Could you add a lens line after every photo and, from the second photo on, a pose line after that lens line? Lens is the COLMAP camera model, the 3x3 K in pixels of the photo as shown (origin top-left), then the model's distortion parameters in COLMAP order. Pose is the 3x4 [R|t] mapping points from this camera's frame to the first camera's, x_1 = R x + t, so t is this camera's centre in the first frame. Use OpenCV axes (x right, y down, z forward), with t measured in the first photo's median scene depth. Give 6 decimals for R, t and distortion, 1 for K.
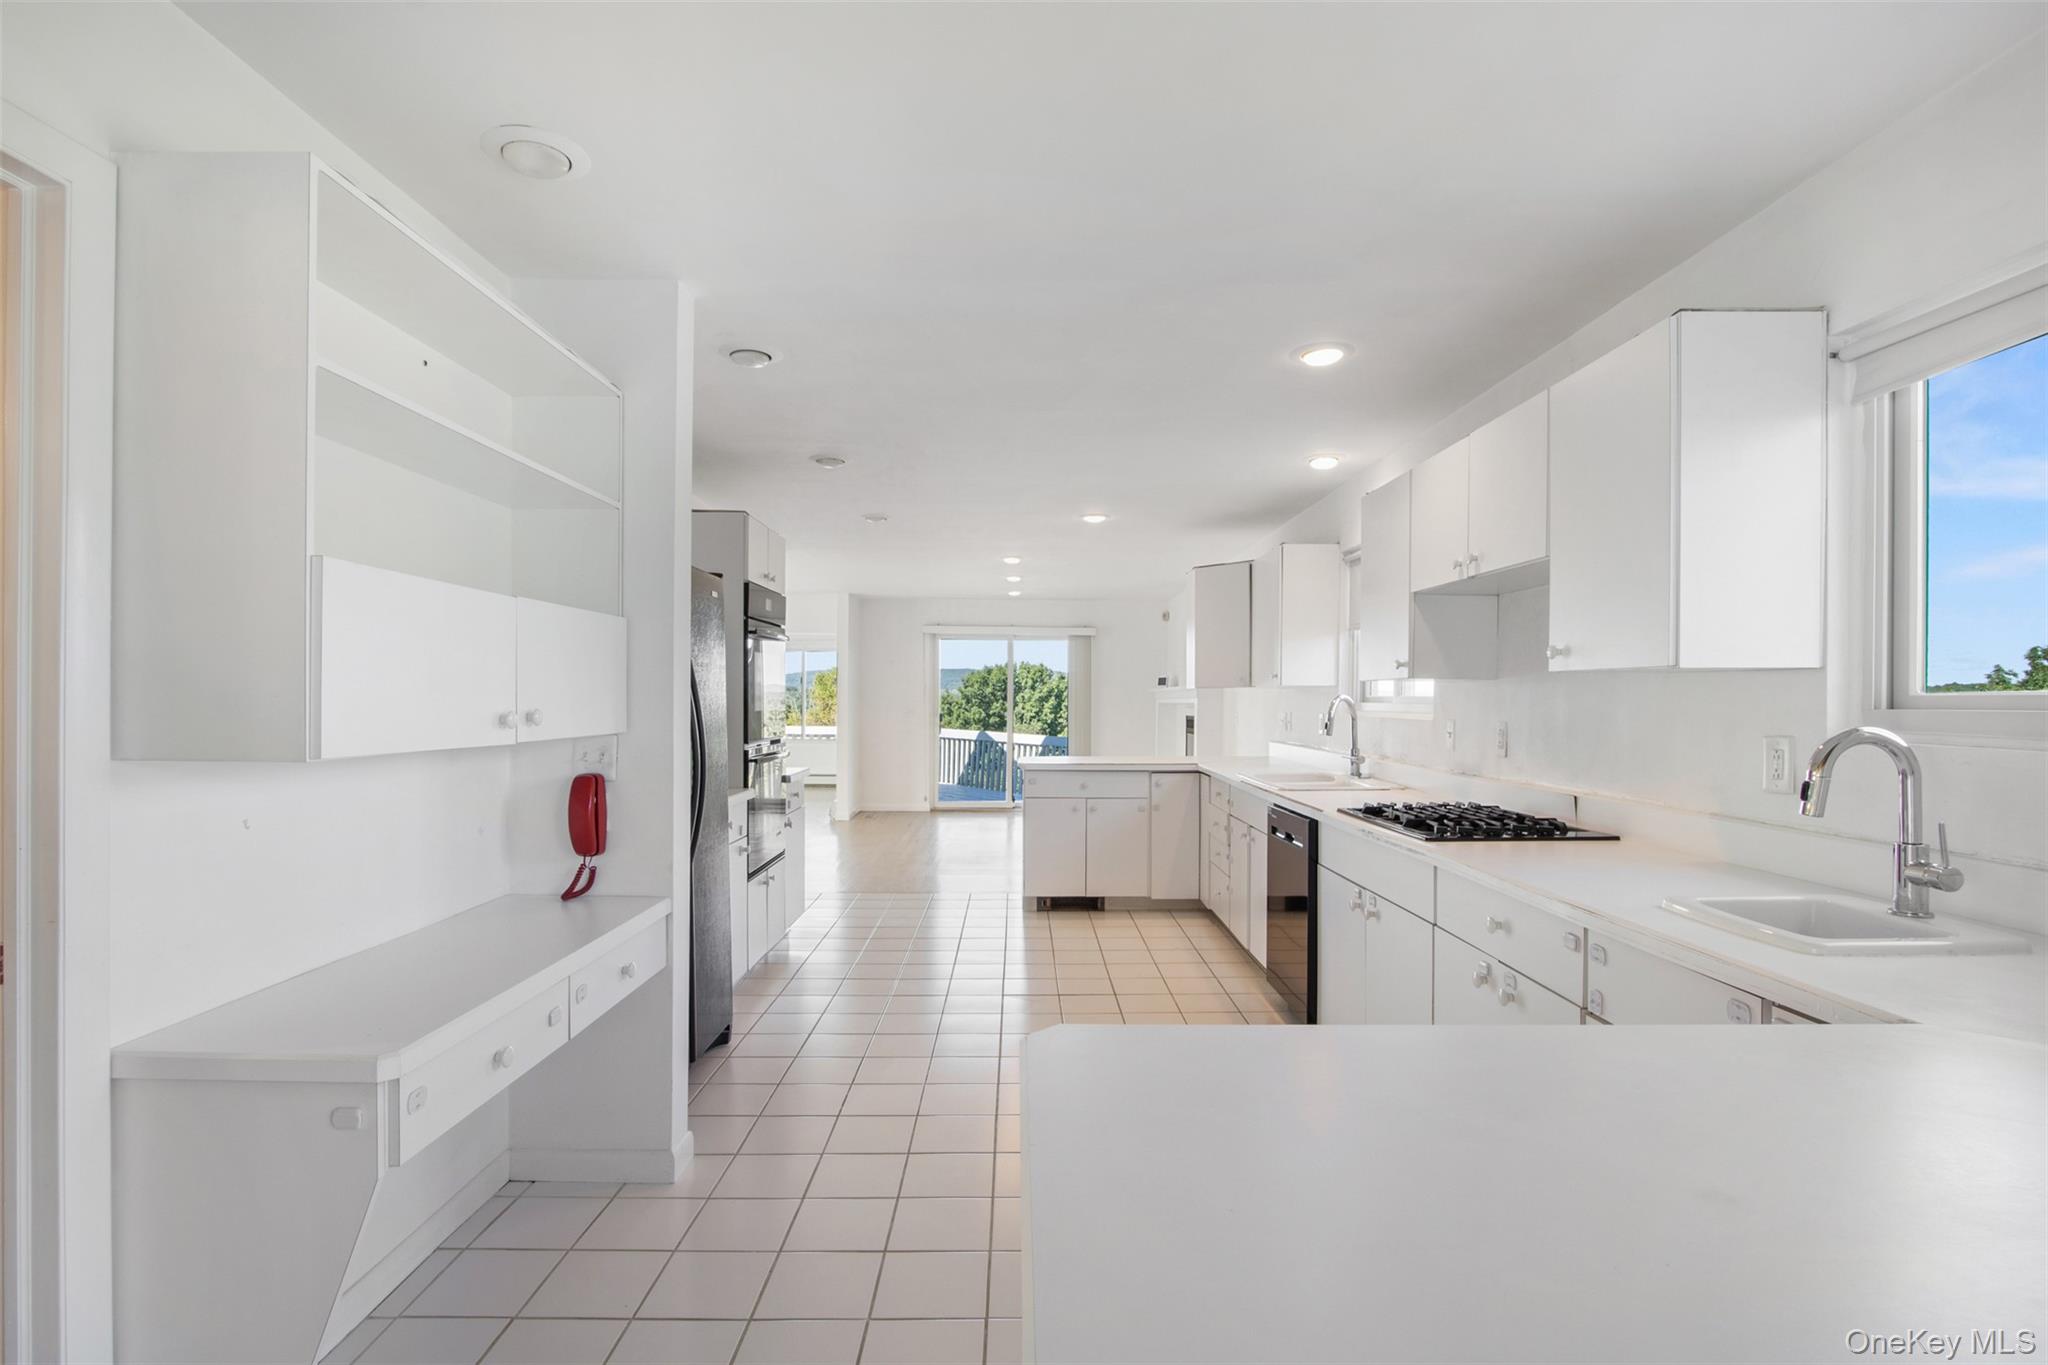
lens RADIAL K [[971.3, 0, 1024.0], [0, 971.3, 682.5], [0, 0, 1]] dist [0.000616, -0.000107]
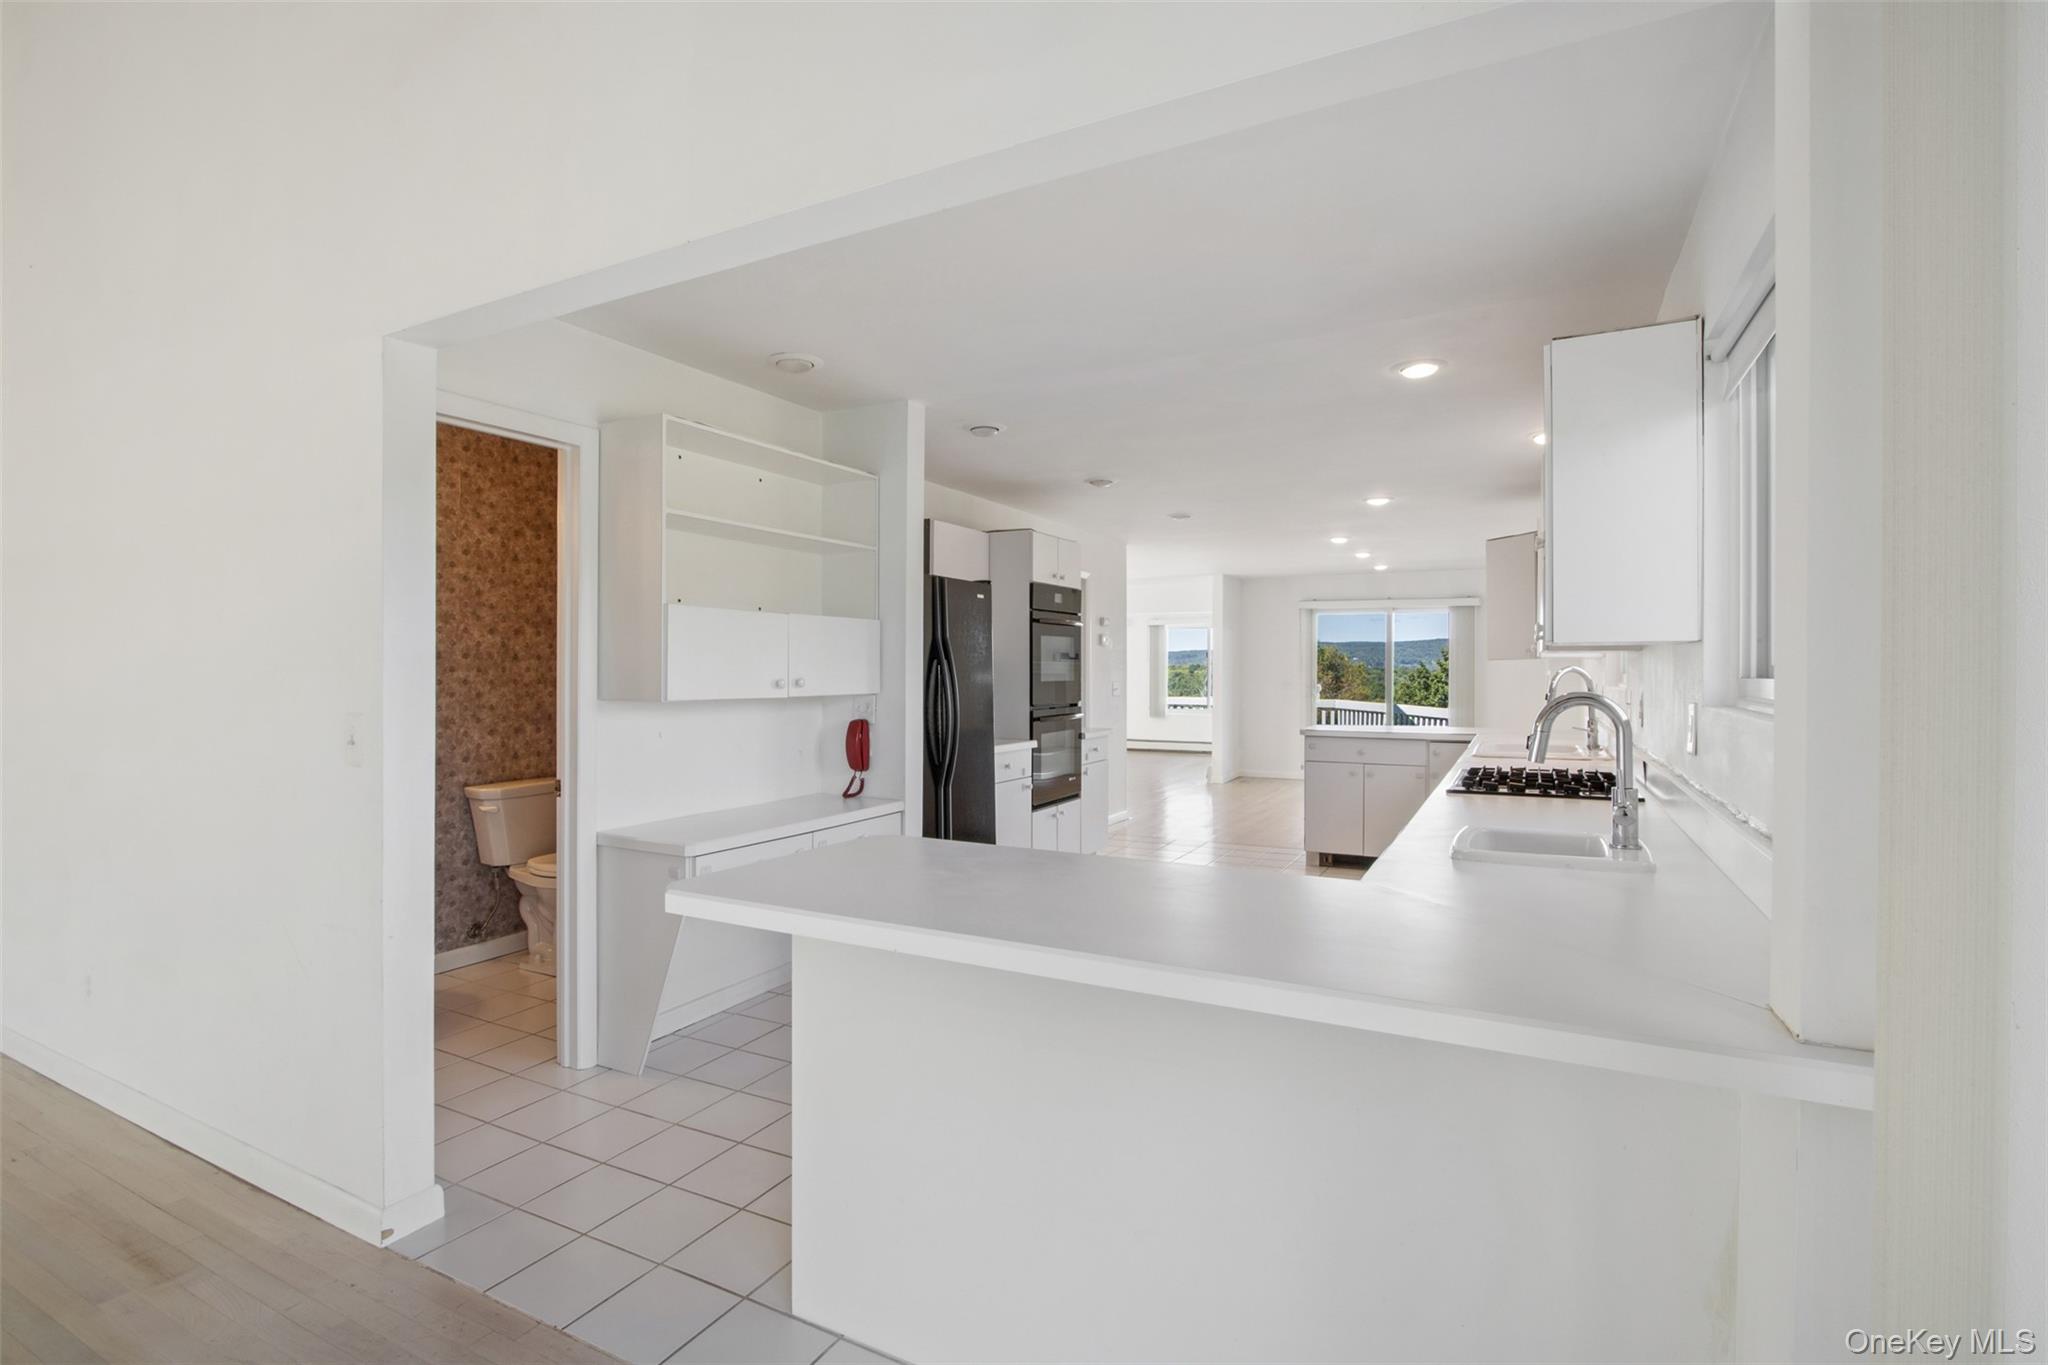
lens RADIAL K [[971.1, 0, 1020.8], [0, 971.1, 641.1], [0, 0, 1]] dist [-0.013903, 0.000458]
pose [[0.883566, -0.018690, -0.467934, 0.500279], [0.011247, 0.999762, -0.018695, -0.000961], [0.468172, 0.011256, 0.883565, -0.263742]]
